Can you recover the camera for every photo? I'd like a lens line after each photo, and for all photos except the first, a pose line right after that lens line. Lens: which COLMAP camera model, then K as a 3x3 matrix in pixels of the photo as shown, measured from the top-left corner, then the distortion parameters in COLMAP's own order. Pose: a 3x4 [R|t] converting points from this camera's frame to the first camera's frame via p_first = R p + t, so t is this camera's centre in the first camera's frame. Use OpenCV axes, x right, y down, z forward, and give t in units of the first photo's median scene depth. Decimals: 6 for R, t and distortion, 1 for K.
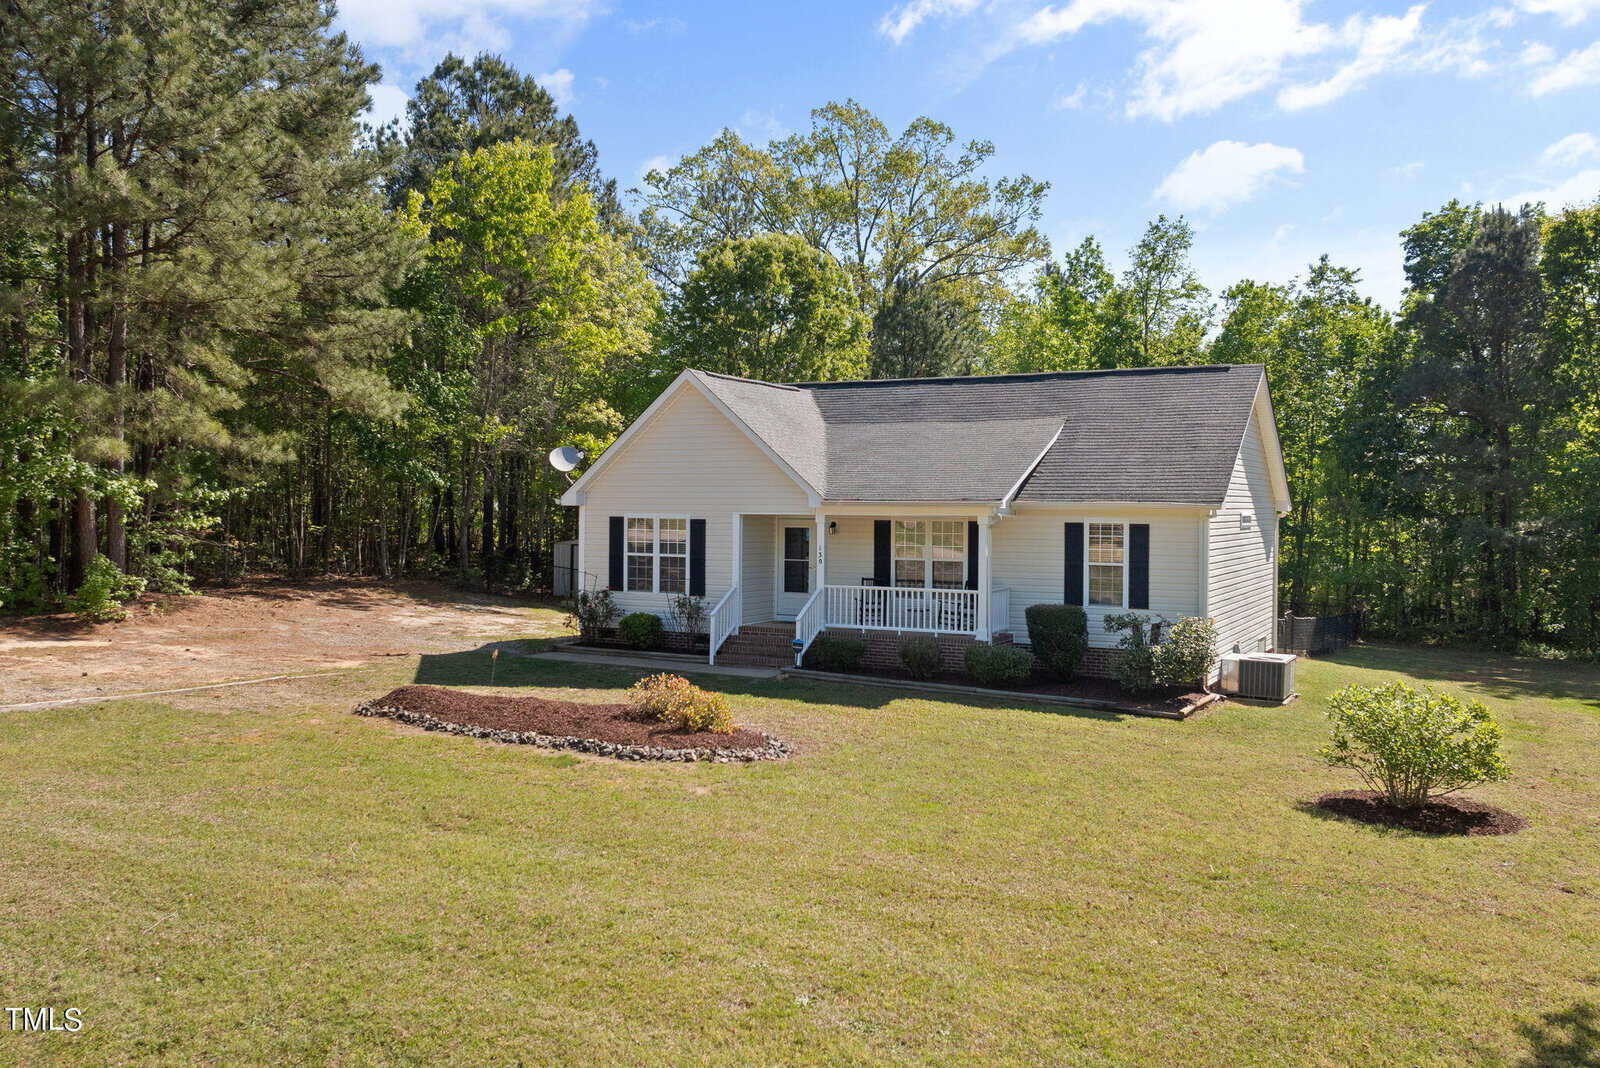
lens RADIAL K [[1489.5, 0, 732.5], [0, 1489.5, 405.9], [0, 0, 1]] dist [-0.014540, -0.010438]
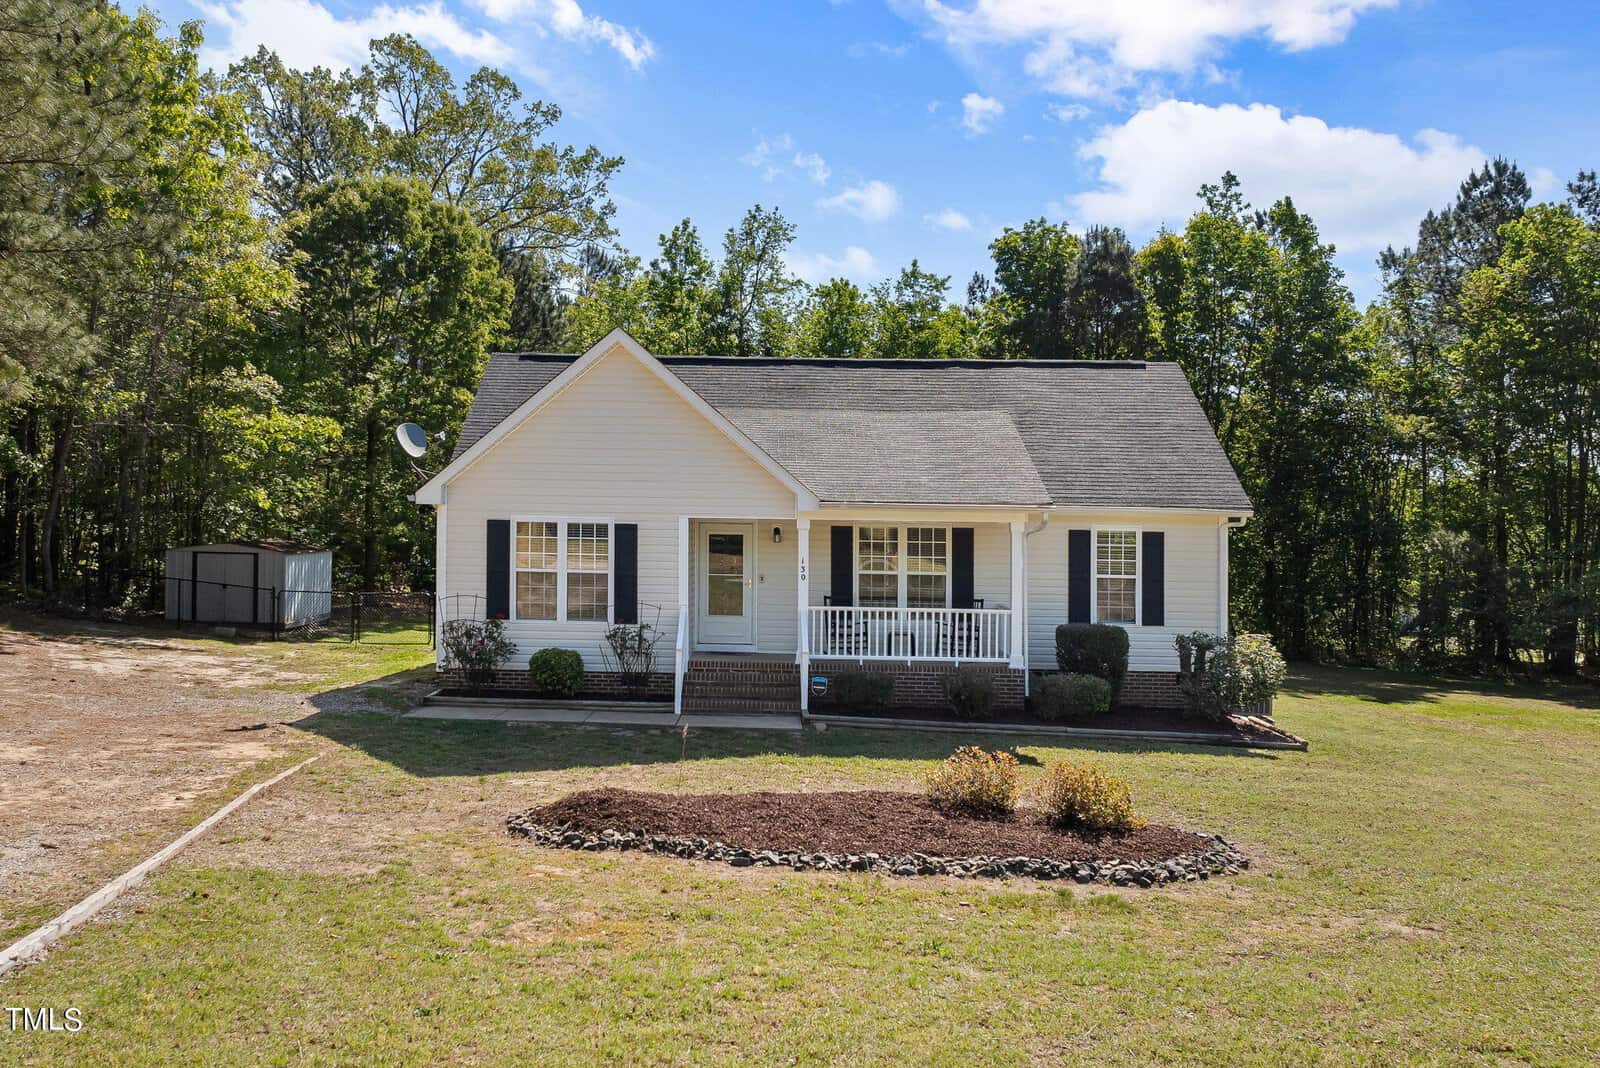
lens RADIAL K [[1489.5, 0, 732.5], [0, 1489.5, 405.9], [0, 0, 1]] dist [-0.014540, -0.010438]
pose [[0.873176, 0.040588, 0.485712, -0.291919], [-0.042343, 0.999076, -0.007366, 0.015367], [-0.485563, -0.014135, 0.874088, 0.250495]]
